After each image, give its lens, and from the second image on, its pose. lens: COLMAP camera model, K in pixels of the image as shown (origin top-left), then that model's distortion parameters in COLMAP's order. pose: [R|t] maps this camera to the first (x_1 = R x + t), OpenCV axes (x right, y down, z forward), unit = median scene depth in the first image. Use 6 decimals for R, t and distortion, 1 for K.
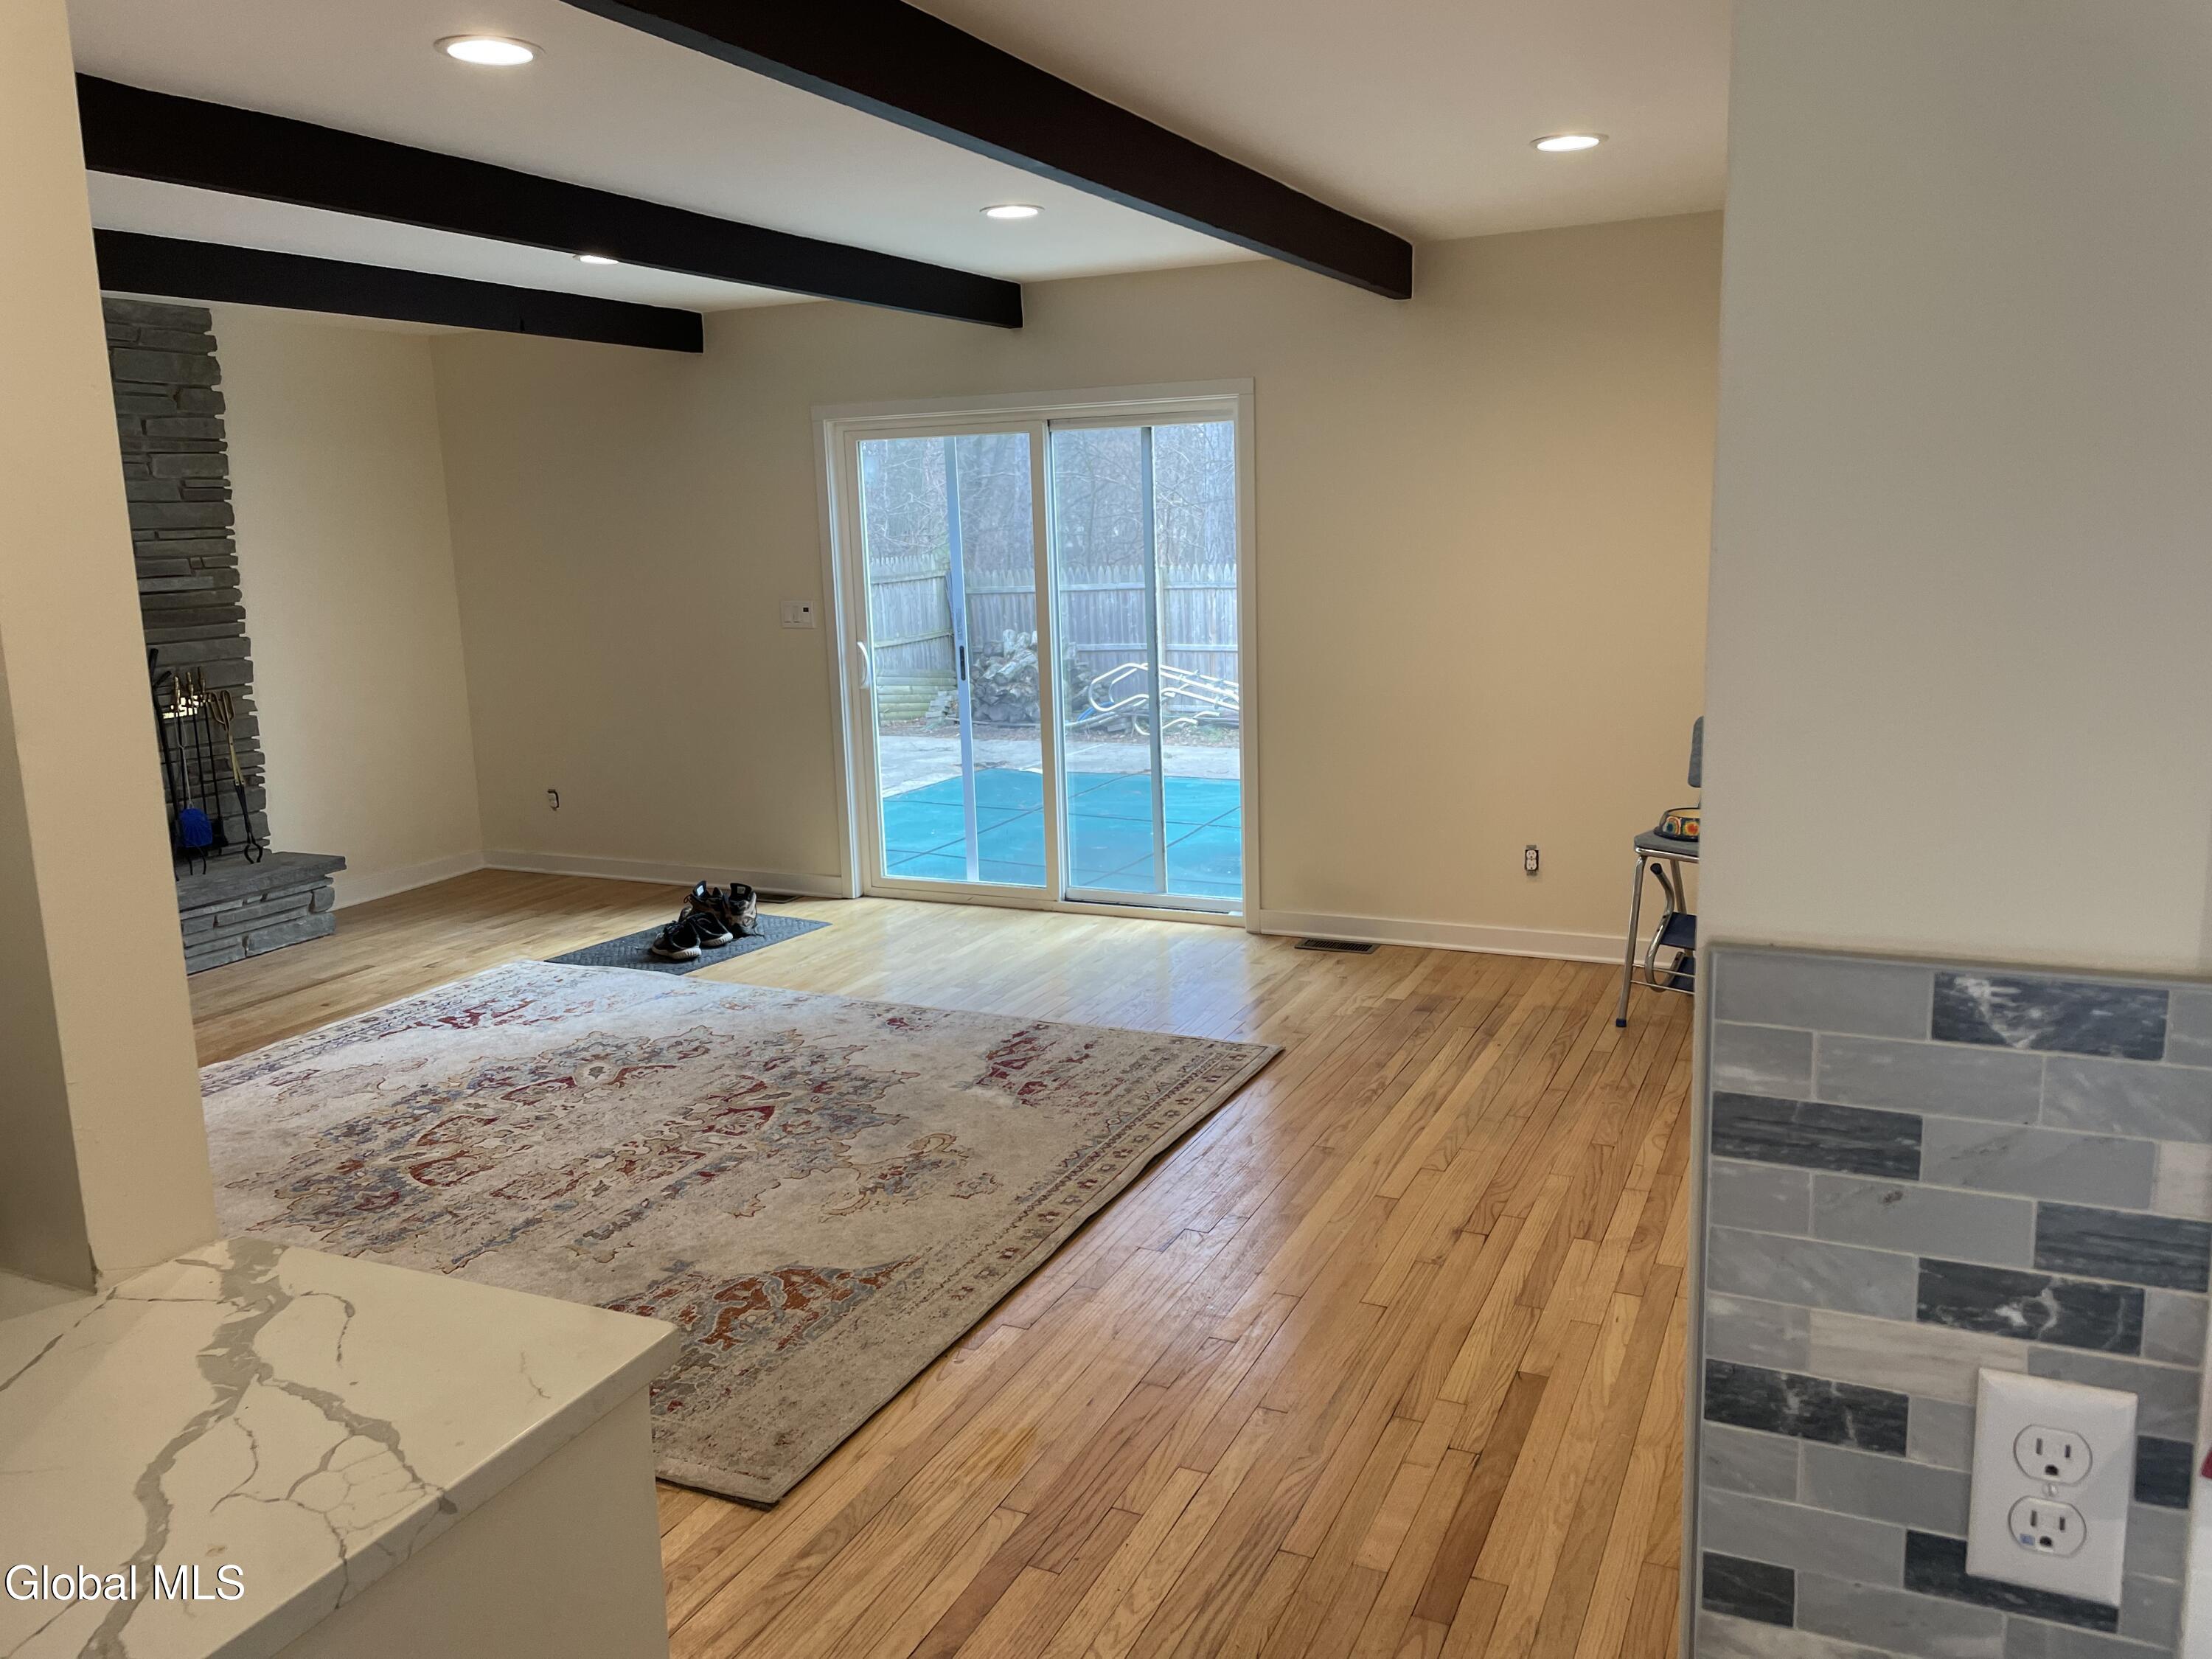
lens RADIAL K [[1643.0, 0, 1118.8], [0, 1643.0, 794.0], [0, 0, 1]] dist [0.110488, -0.139380]
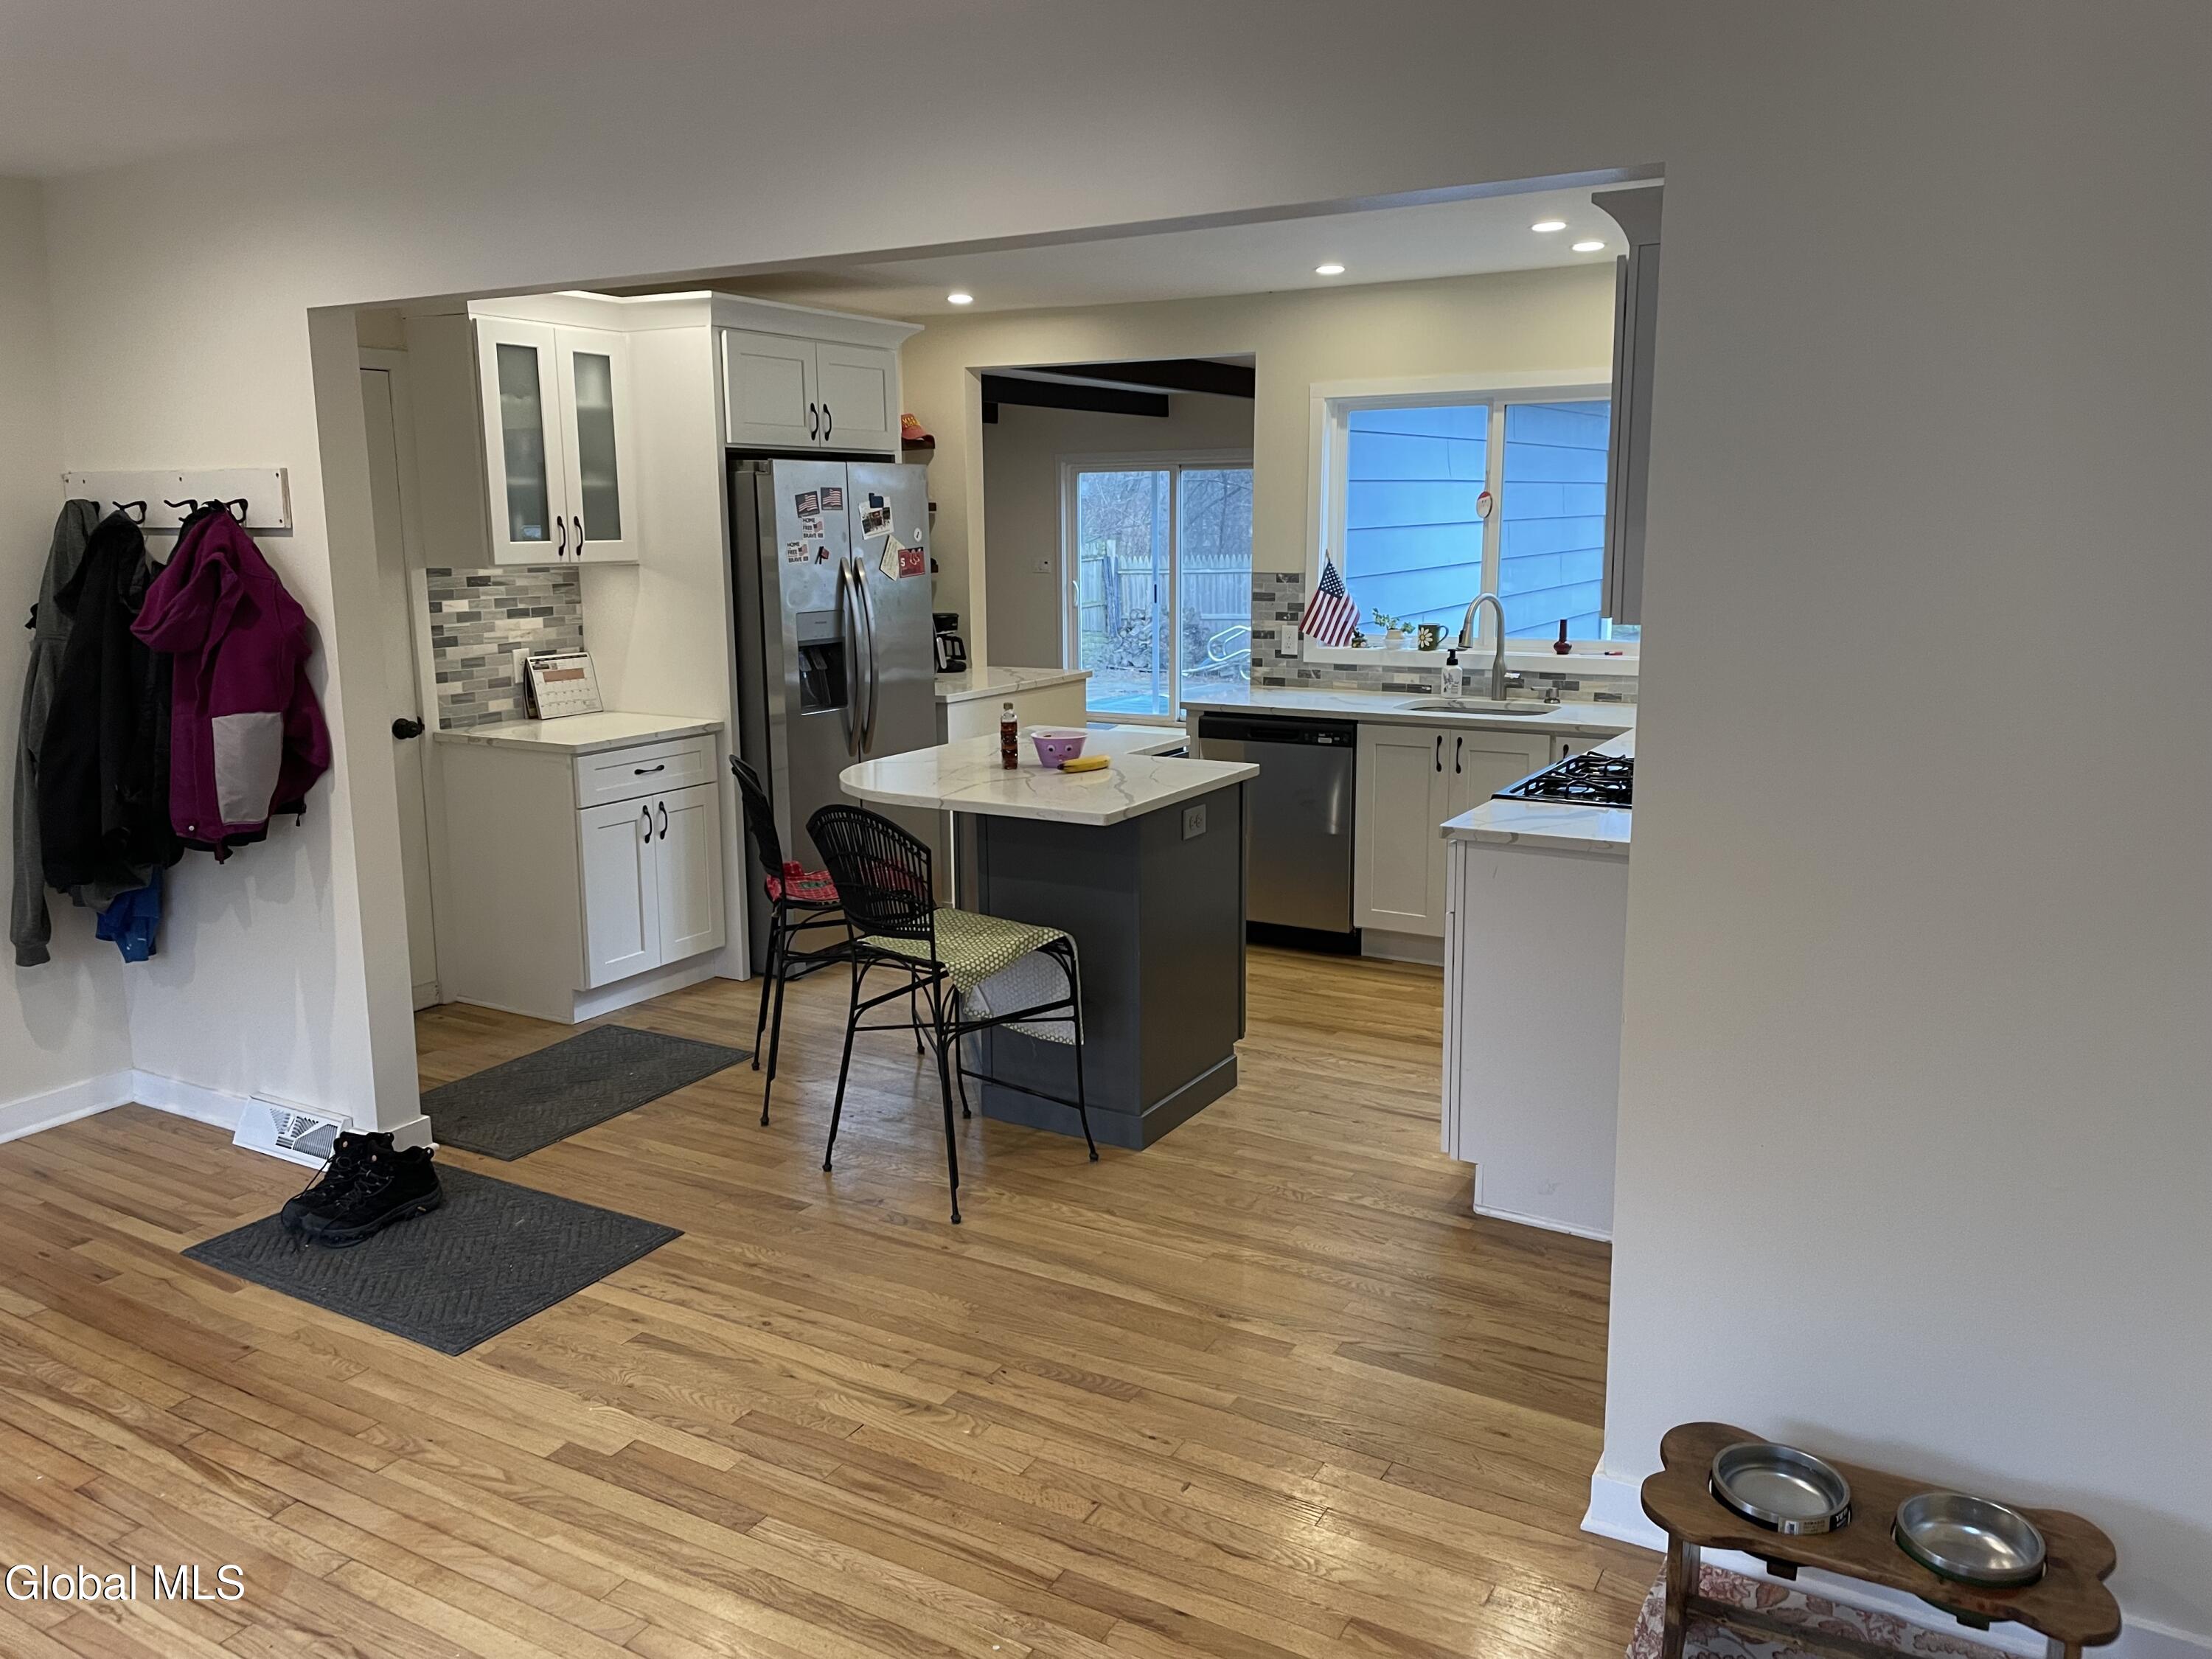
lens RADIAL K [[1643.0, 0, 1118.8], [0, 1643.0, 794.0], [0, 0, 1]] dist [0.110488, -0.139380]
pose [[0.996152, 0.039078, -0.078447, 0.049555], [-0.039071, 0.999235, 0.001627, 0.147791], [0.078451, 0.001445, 0.996917, -0.870764]]
